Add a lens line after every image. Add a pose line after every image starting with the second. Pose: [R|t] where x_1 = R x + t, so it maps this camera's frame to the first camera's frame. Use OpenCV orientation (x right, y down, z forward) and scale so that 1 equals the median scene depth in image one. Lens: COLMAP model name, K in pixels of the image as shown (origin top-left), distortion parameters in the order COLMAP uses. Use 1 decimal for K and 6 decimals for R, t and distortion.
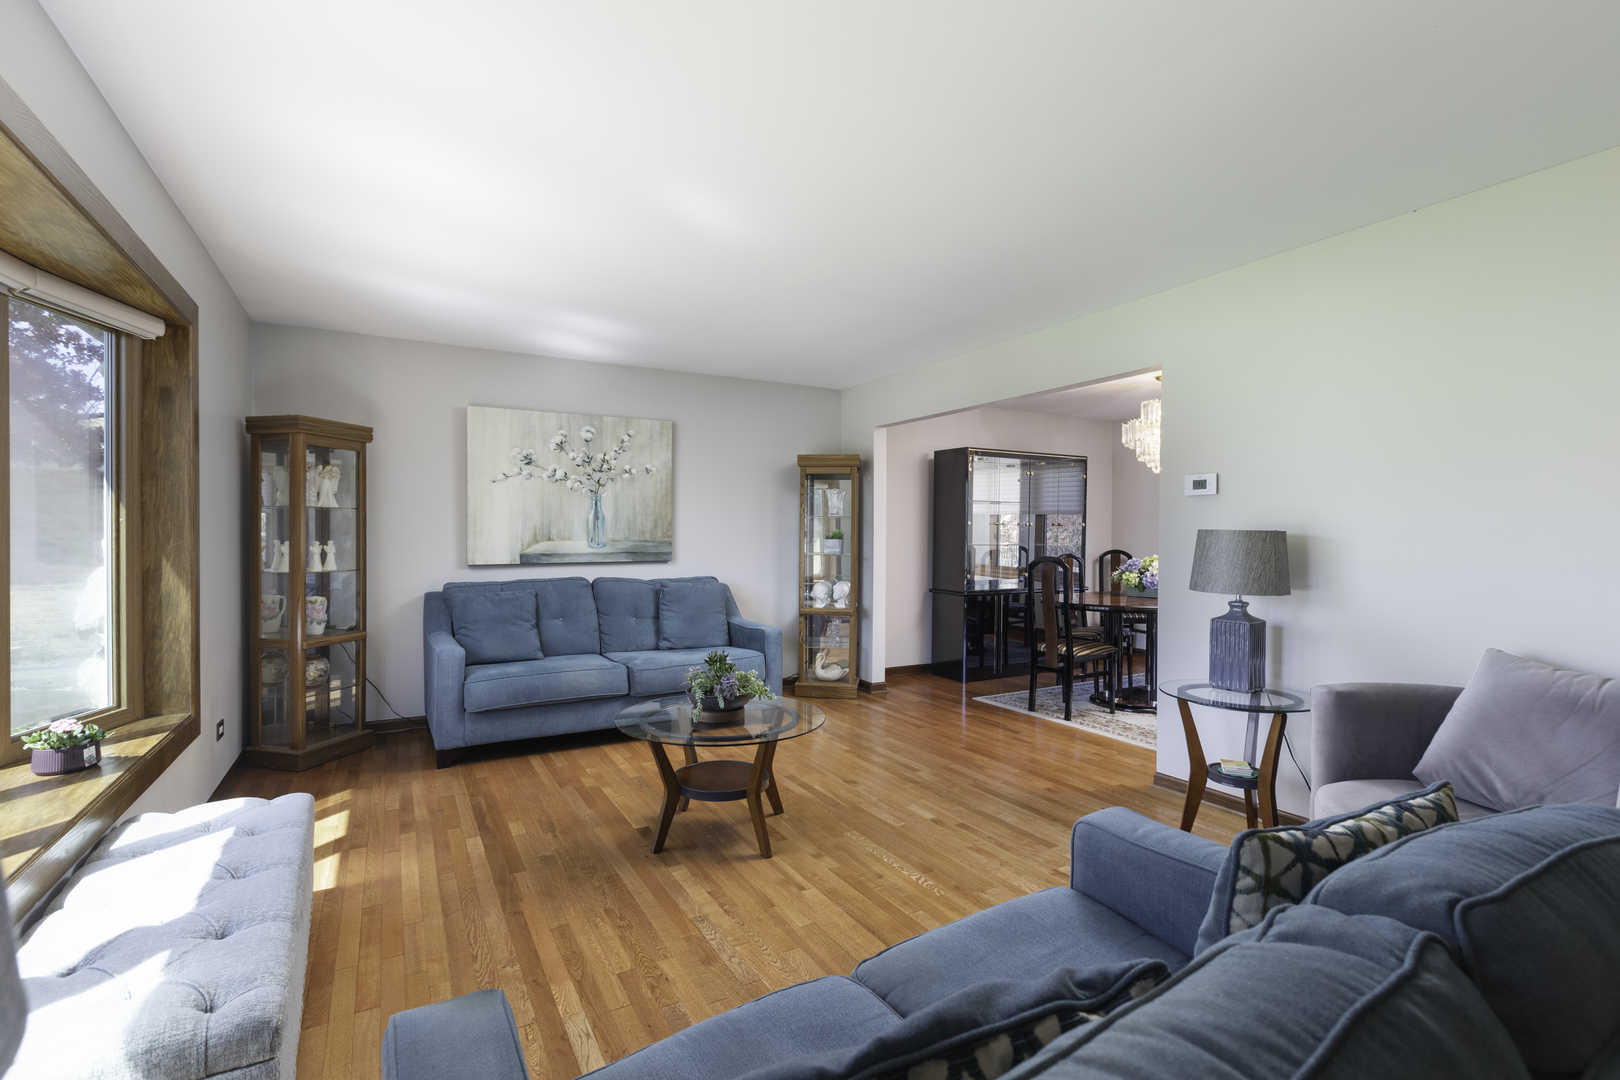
lens RADIAL K [[740.8, 0, 810.0], [0, 740.8, 540.0], [0, 0, 1]] dist [-0.001627, -0.000064]
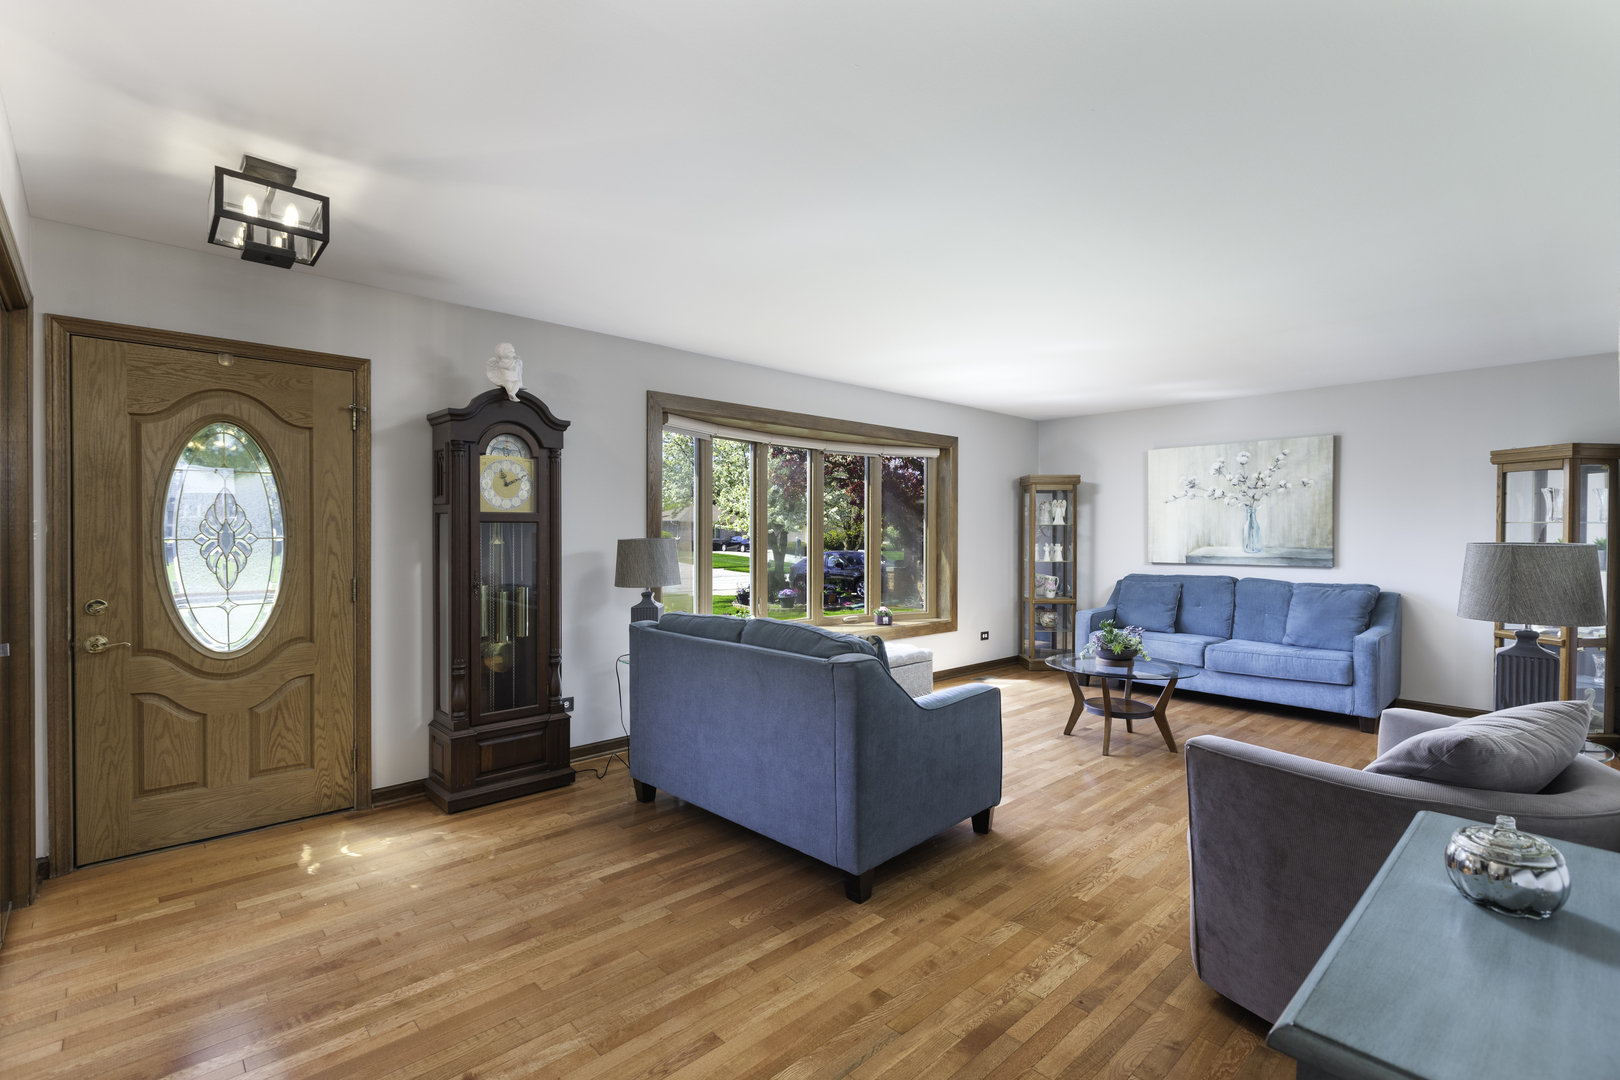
lens RADIAL K [[742.3, 0, 790.8], [0, 742.3, 539.3], [0, 0, 1]] dist [0.013214, -0.000221]
pose [[0.221551, 0.006754, -0.975125, 0.738817], [-0.010093, 0.999938, 0.004633, -0.009516], [0.975097, 0.008815, 0.221606, 0.015491]]
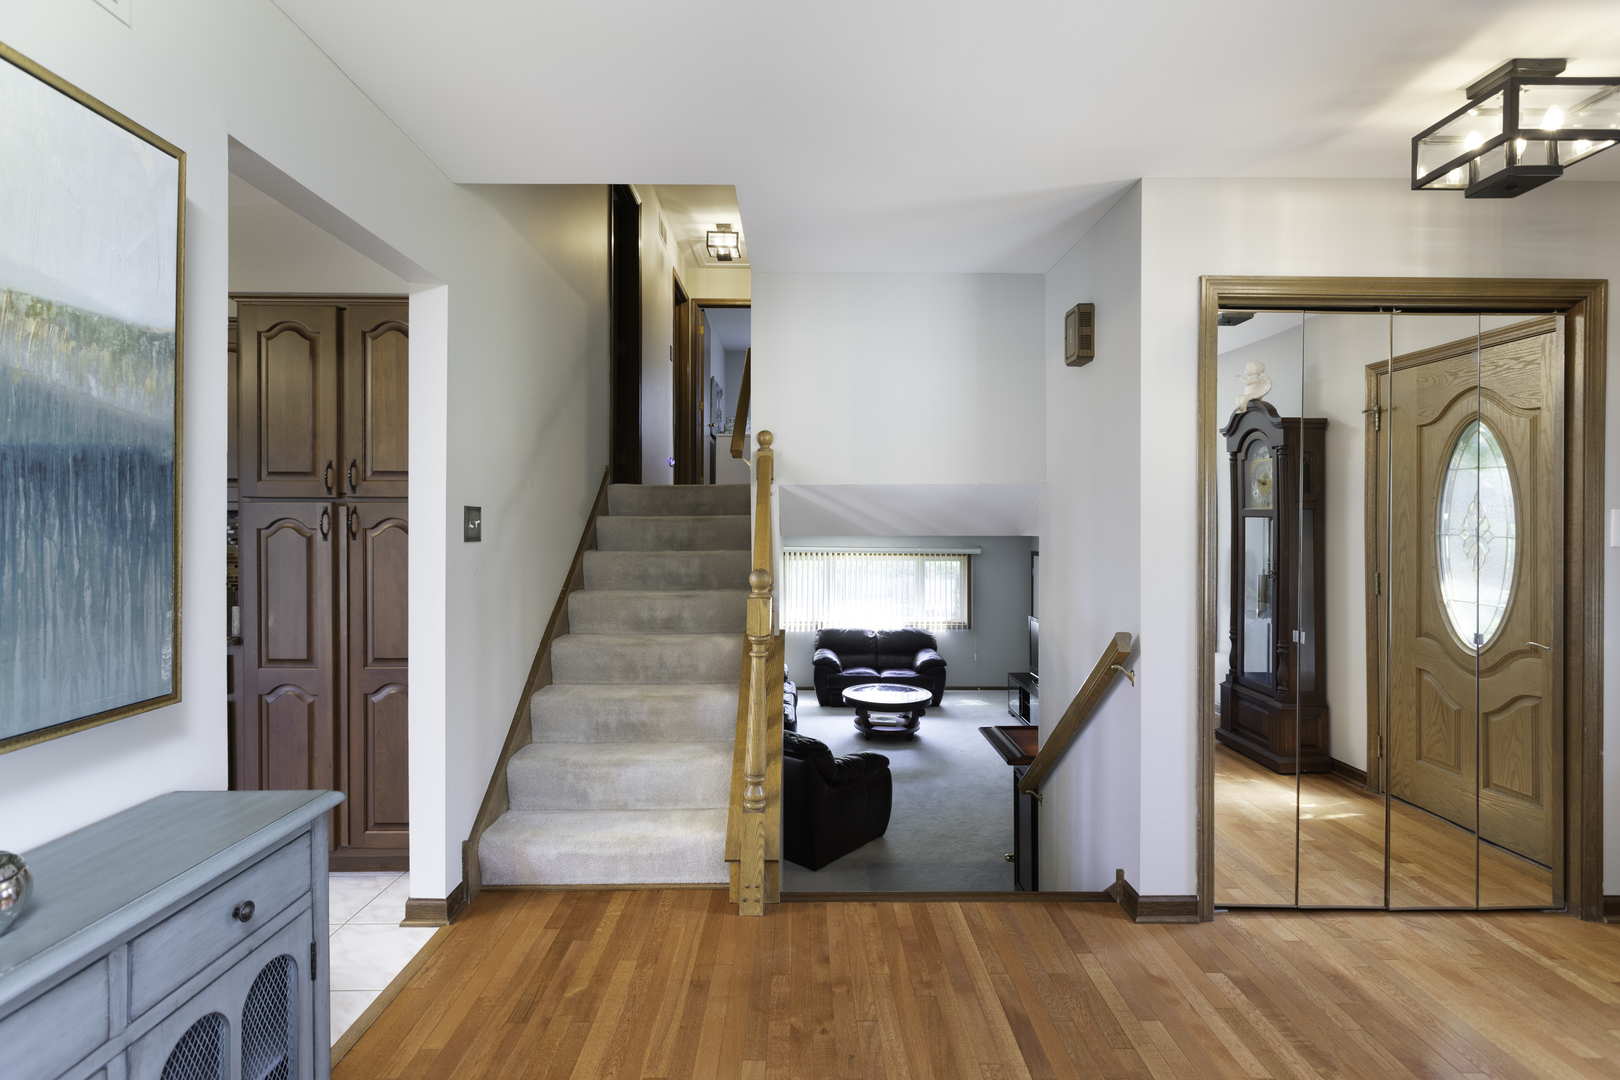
lens RADIAL K [[734.0, 0, 806.2], [0, 734.0, 531.5], [0, 0, 1]] dist [0.000411, 0.000013]
pose [[-0.865646, -0.001035, 0.500655, 0.322914], [0.004948, 0.999931, 0.010623, -0.018249], [-0.500632, 0.011673, -0.865582, 0.306471]]
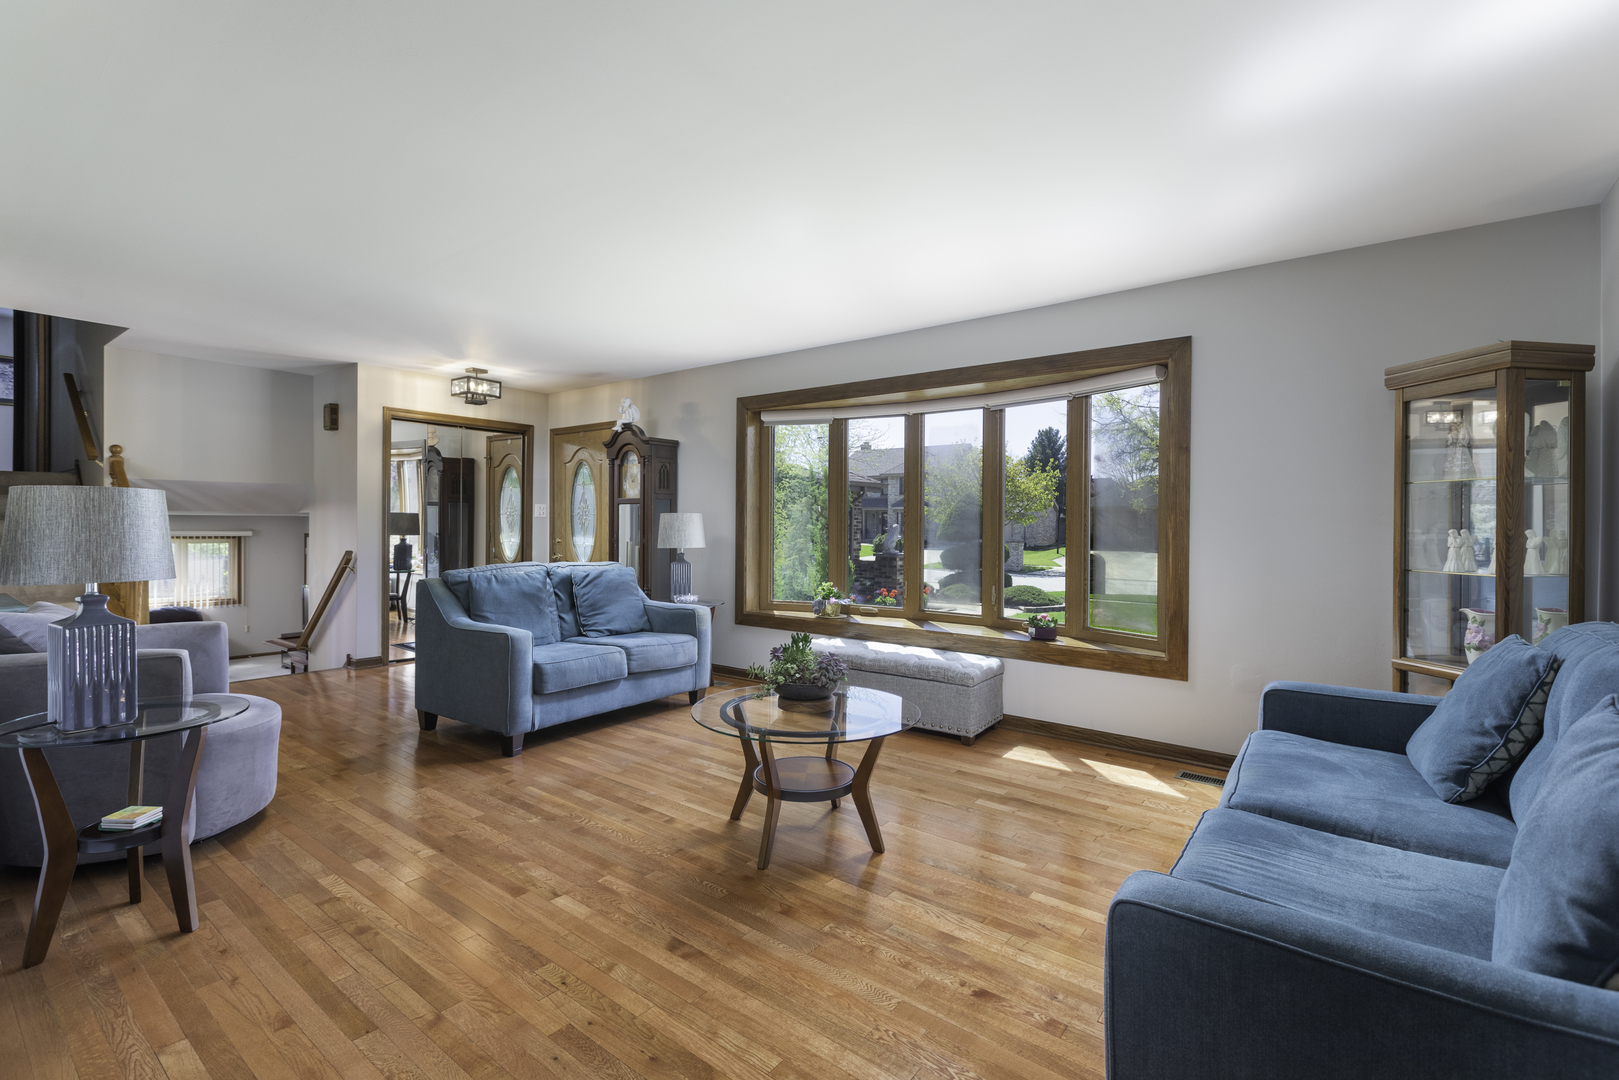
lens RADIAL K [[733.5, 0, 805.7], [0, 733.5, 531.5], [0, 0, 1]] dist [0.000411, 0.000013]
pose [[-0.930180, -0.001982, -0.367098, 0.133933], [-0.008894, 0.999814, 0.017137, -0.001886], [0.366995, 0.019206, -0.930024, 1.150841]]
